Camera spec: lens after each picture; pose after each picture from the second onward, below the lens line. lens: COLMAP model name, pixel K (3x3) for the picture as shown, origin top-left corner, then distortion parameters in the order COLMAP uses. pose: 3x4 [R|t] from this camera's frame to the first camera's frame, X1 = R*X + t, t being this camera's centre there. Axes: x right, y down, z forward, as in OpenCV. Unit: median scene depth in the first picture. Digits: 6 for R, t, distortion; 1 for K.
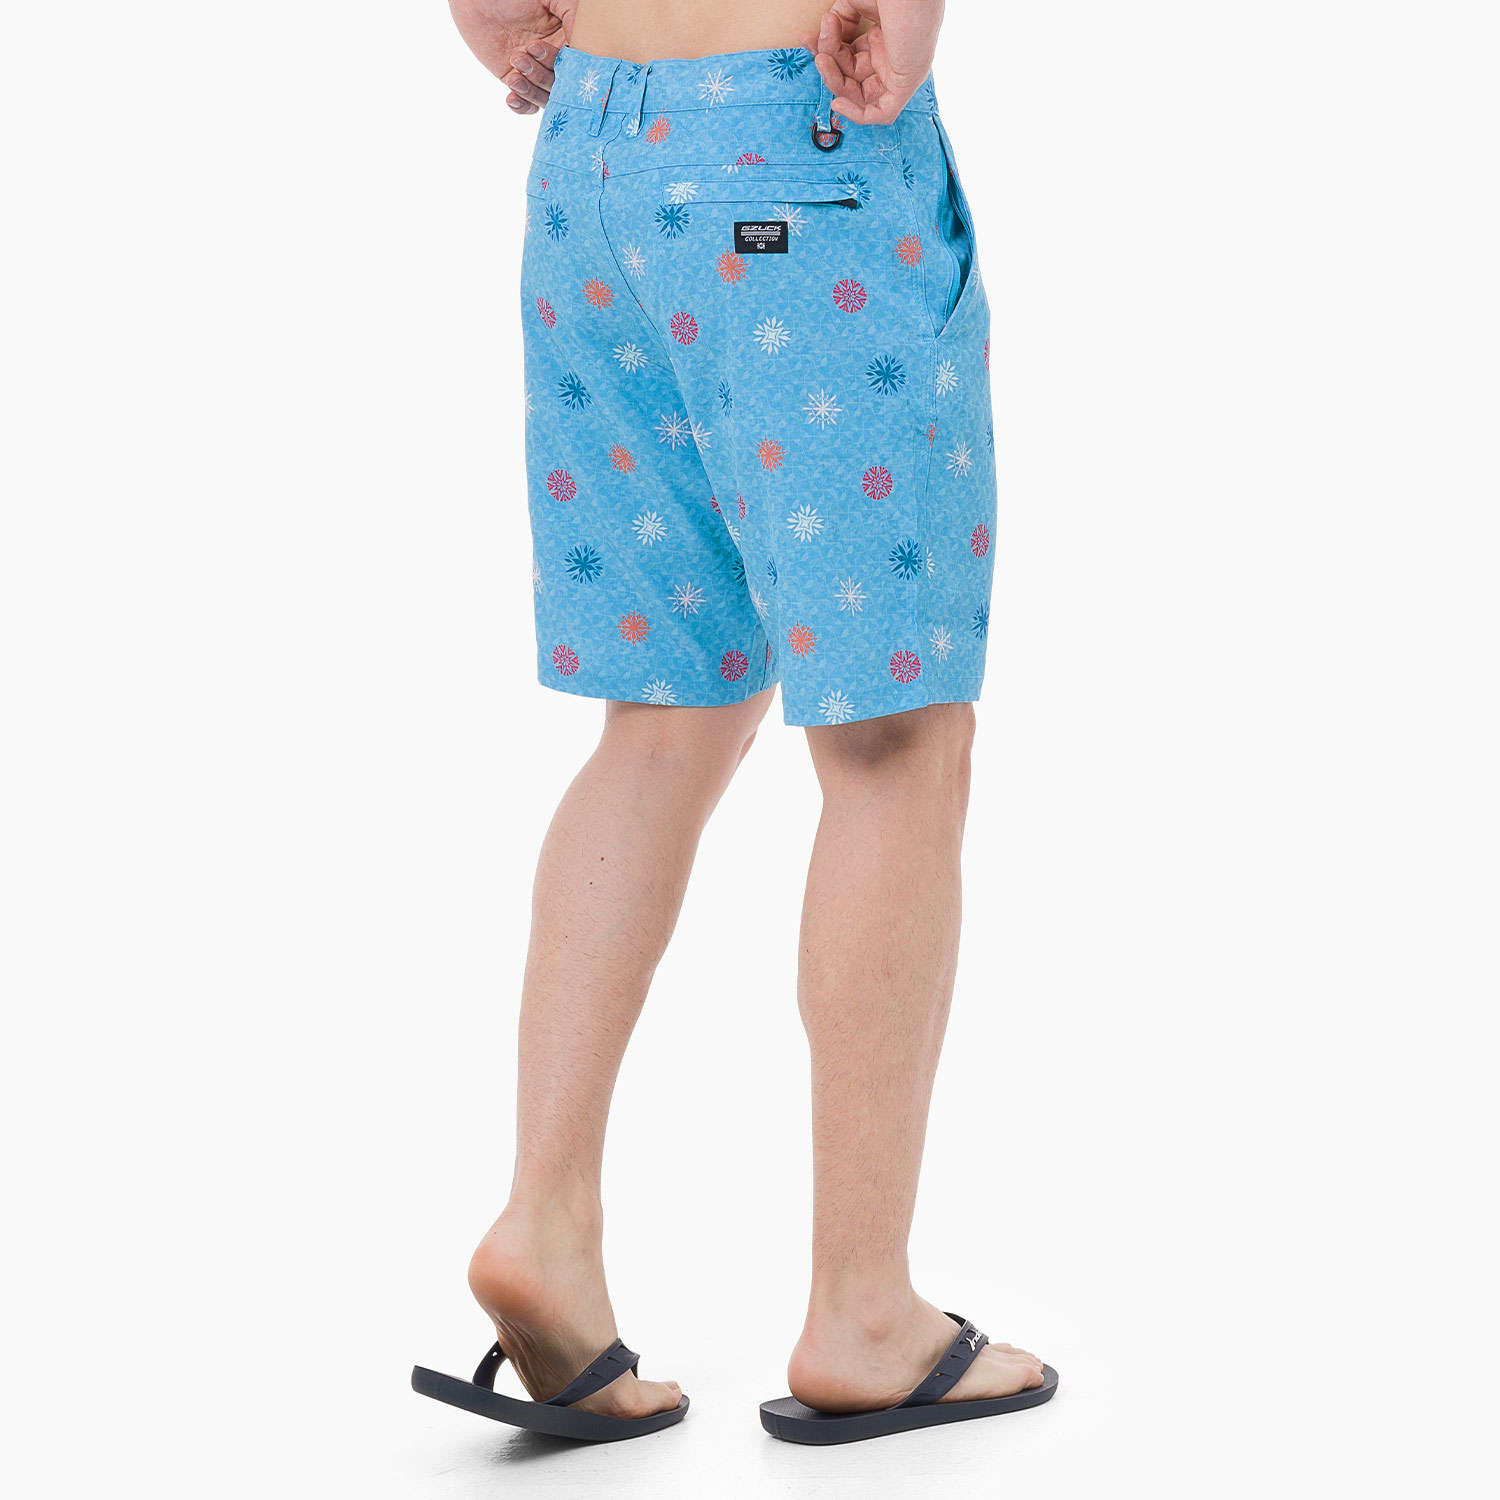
lens RADIAL K [[5599.3, 0, 708.2], [0, 5599.3, 878.7], [0, 0, 1]] dist [-0.439991, 43.829493]
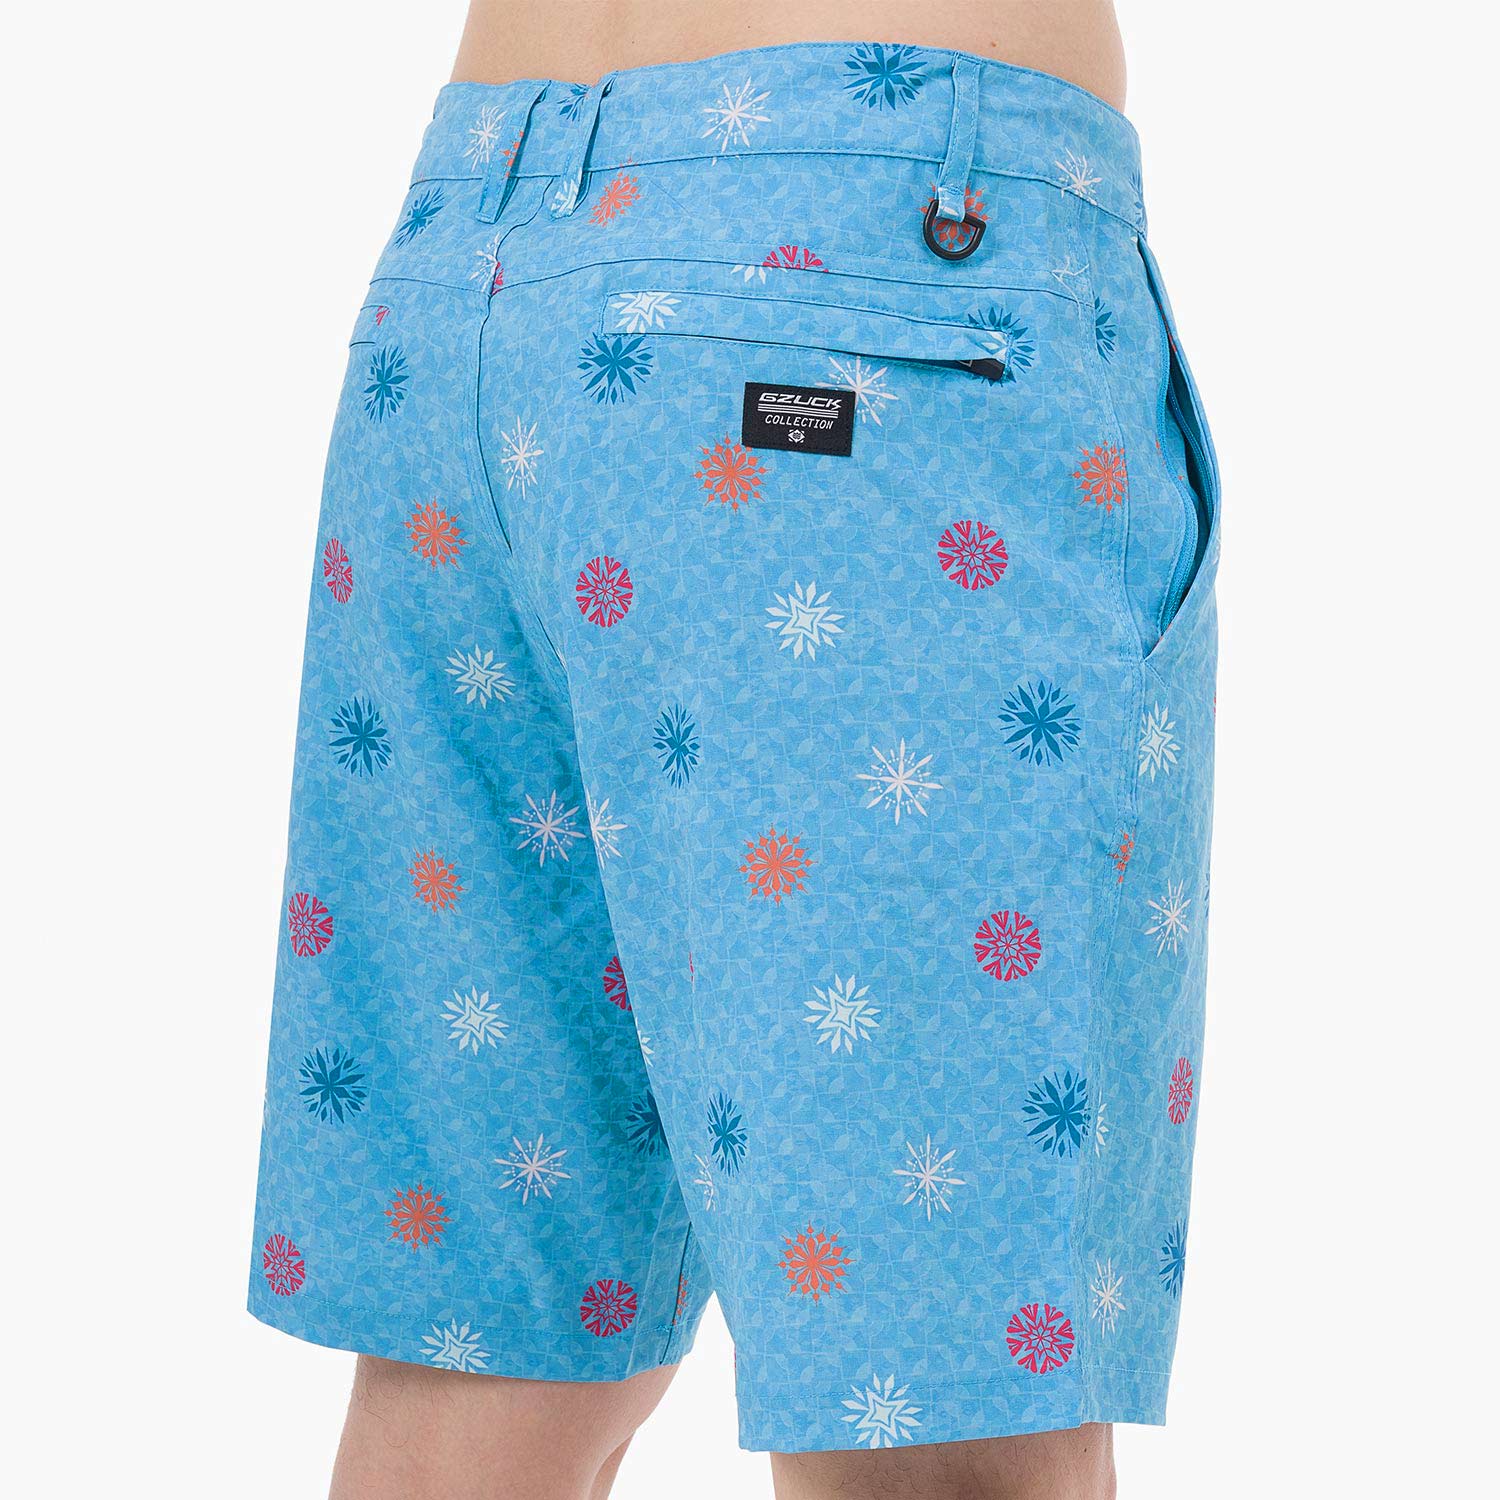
lens RADIAL K [[5599.3, 0, 708.2], [0, 5599.3, 878.7], [0, 0, 1]] dist [-0.439991, 43.829493]
pose [[0.992958, 0.096790, 0.068311, -0.027269], [-0.087676, 0.988184, -0.125716, -0.014462], [-0.079672, 0.118842, 0.989712, 0.530938]]
